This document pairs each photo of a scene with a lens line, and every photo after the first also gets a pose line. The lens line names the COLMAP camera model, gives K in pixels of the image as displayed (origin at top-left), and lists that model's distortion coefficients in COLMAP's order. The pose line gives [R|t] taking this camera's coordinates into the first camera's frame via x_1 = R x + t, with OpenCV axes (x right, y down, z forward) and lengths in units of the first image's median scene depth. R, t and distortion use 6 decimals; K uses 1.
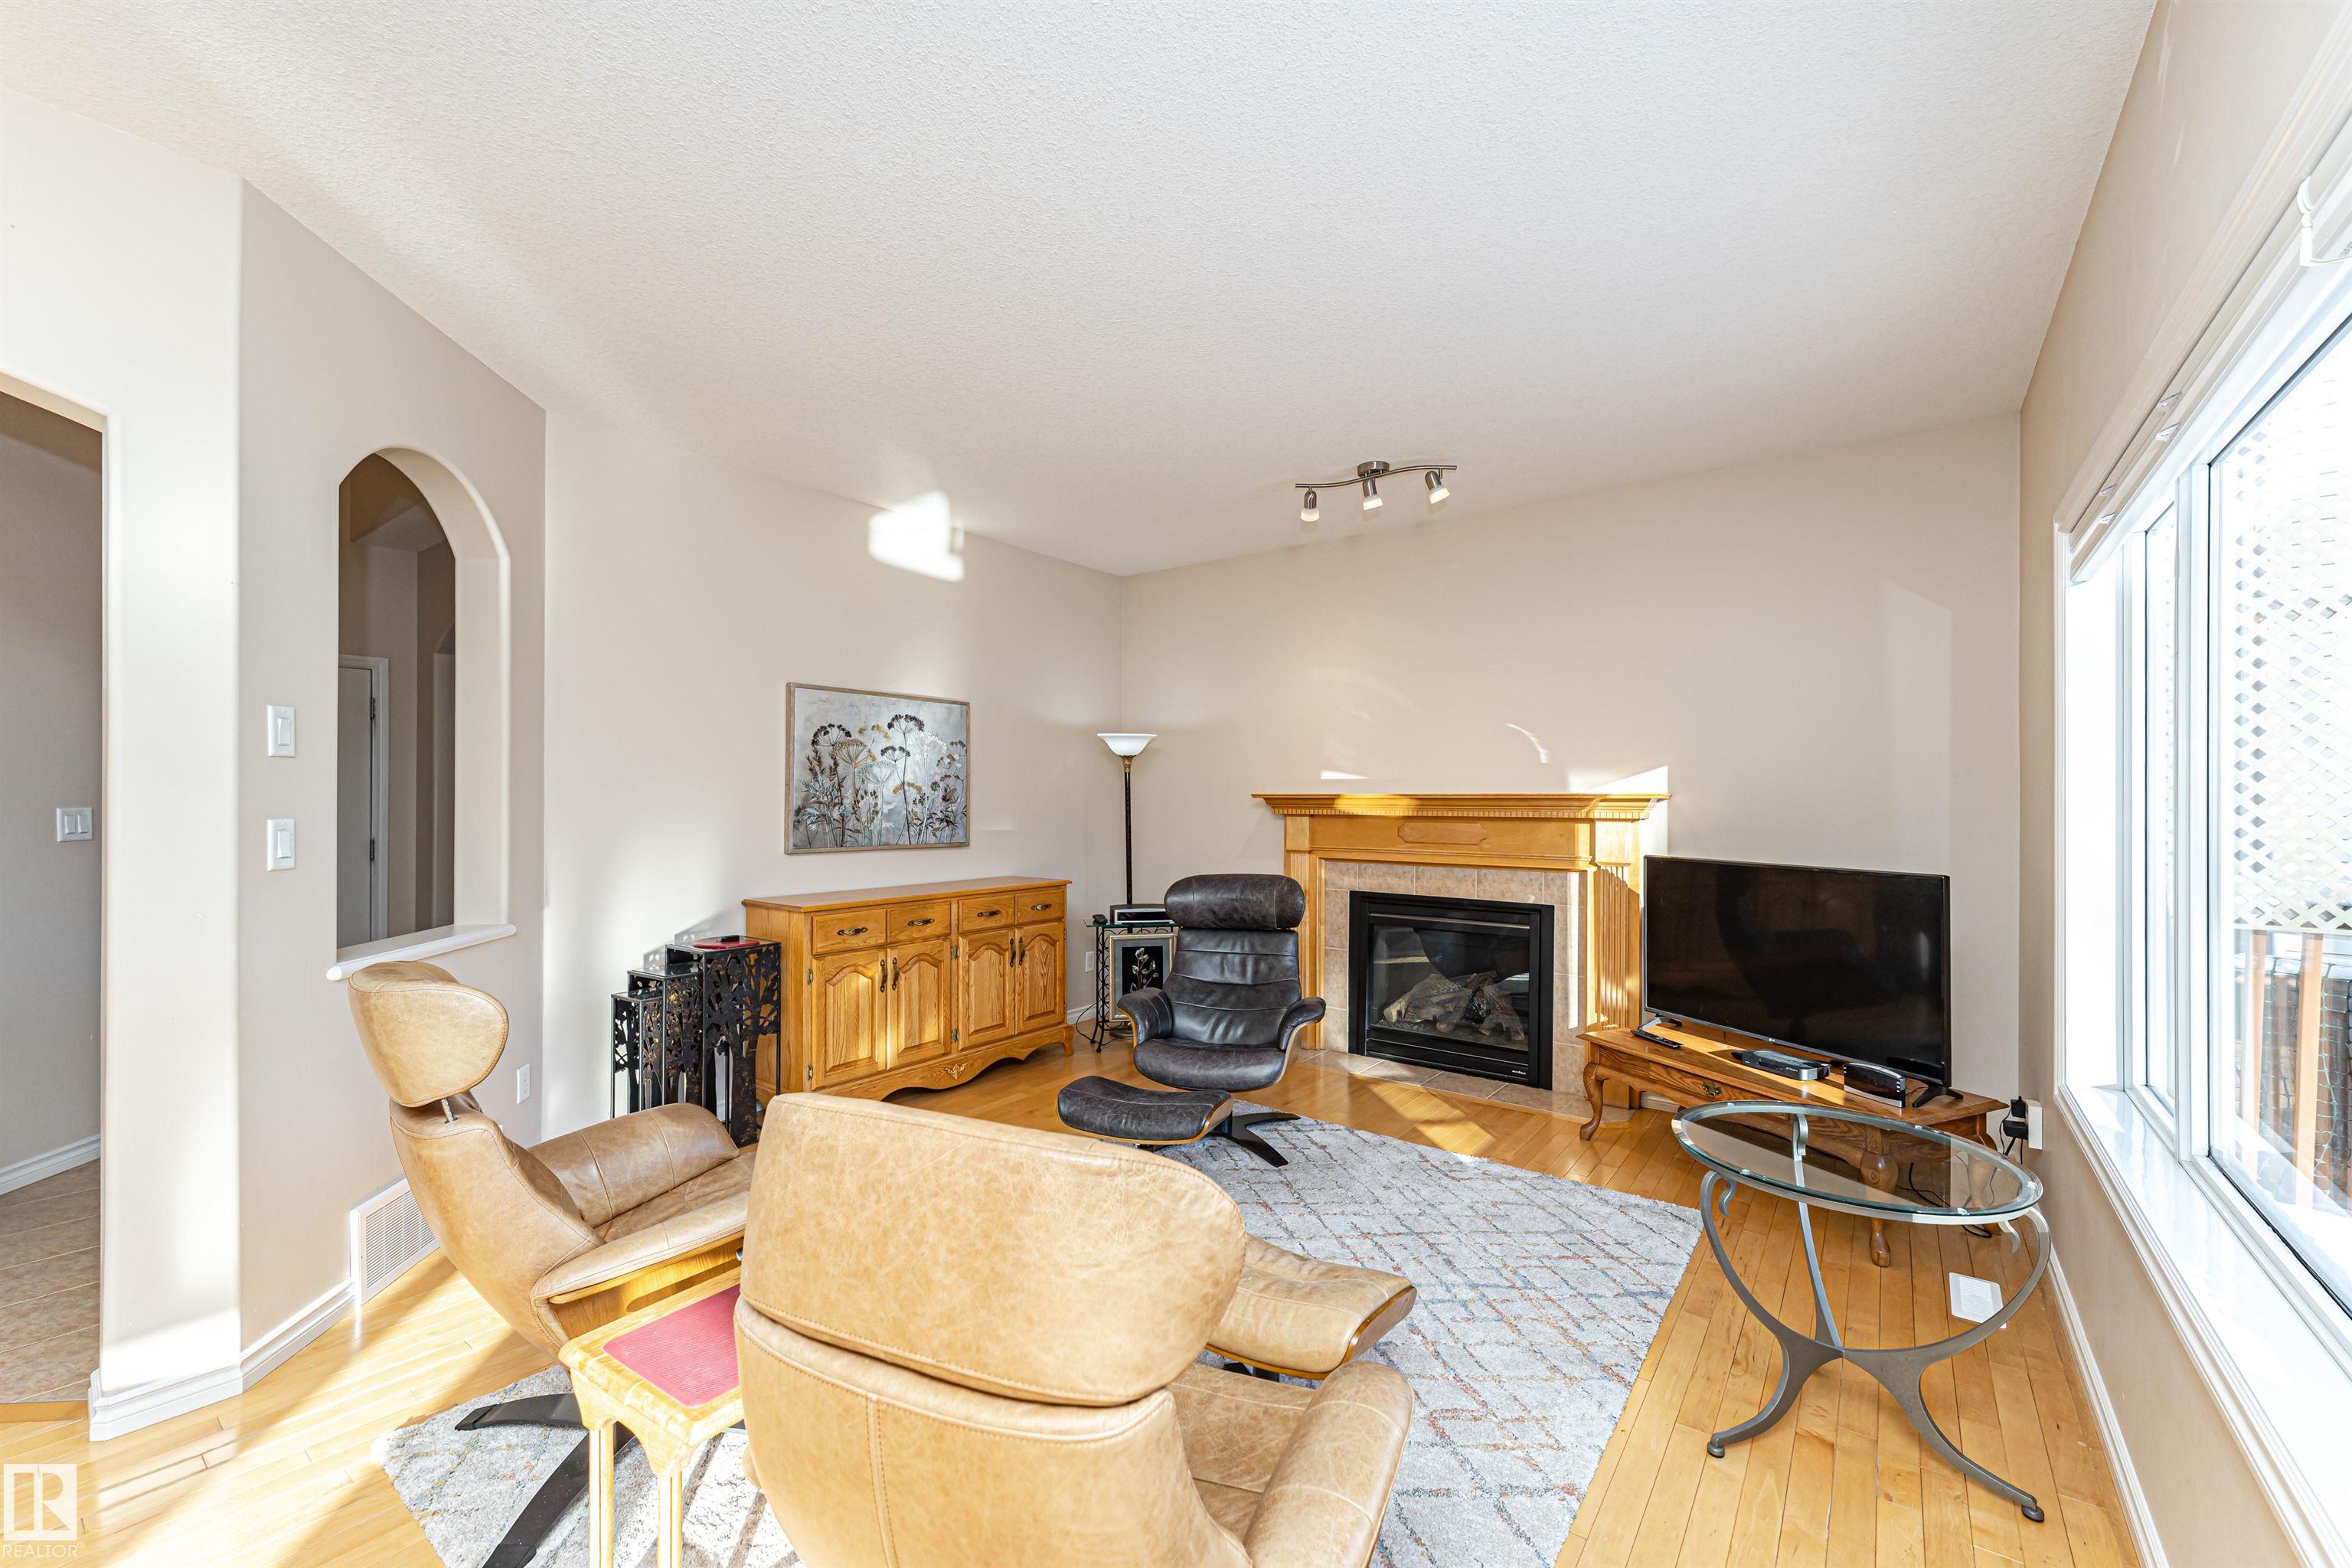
lens RADIAL K [[941.2, 0, 1177.3], [0, 941.2, 800.3], [0, 0, 1]] dist [-0.000935, -0.000082]
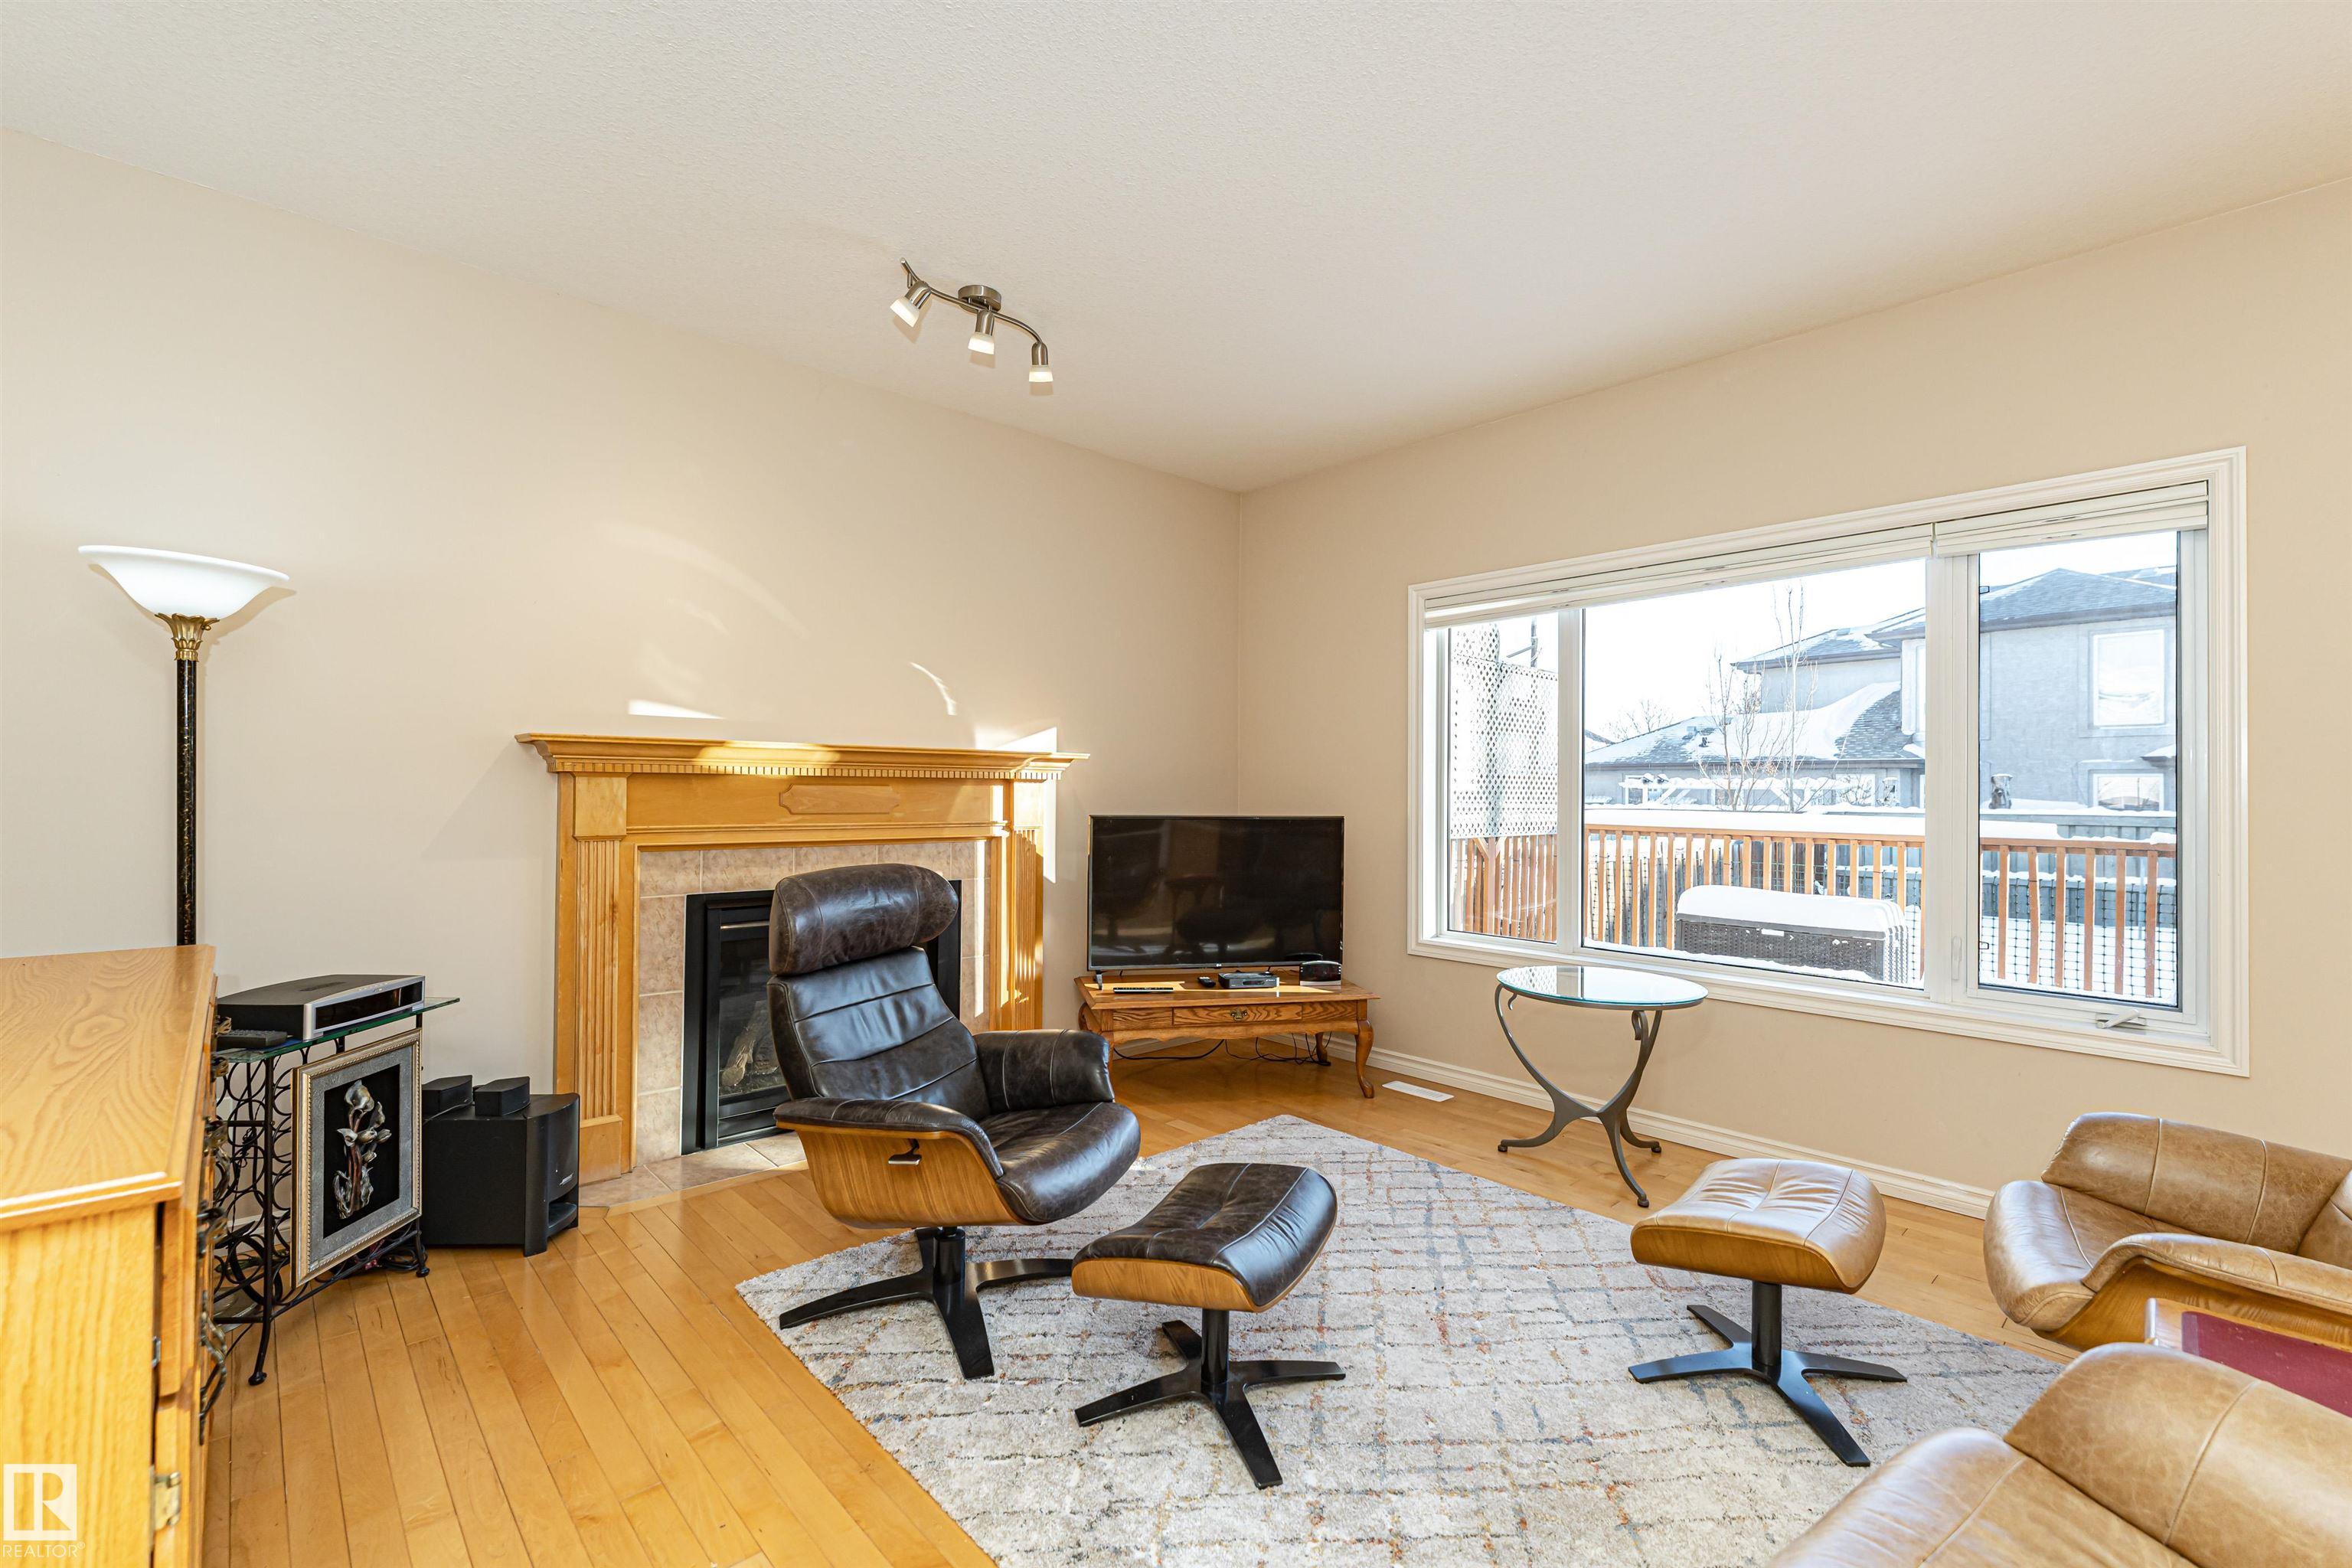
lens RADIAL K [[1021.2, 0, 1177.6], [0, 1021.2, 779.5], [0, 0, 1]] dist [0.002157, 0.000215]
pose [[0.173805, 0.008937, 0.984740, -0.497016], [-0.007286, 0.999943, -0.007789, 0.025356], [-0.984753, -0.005821, 0.173860, 0.644874]]
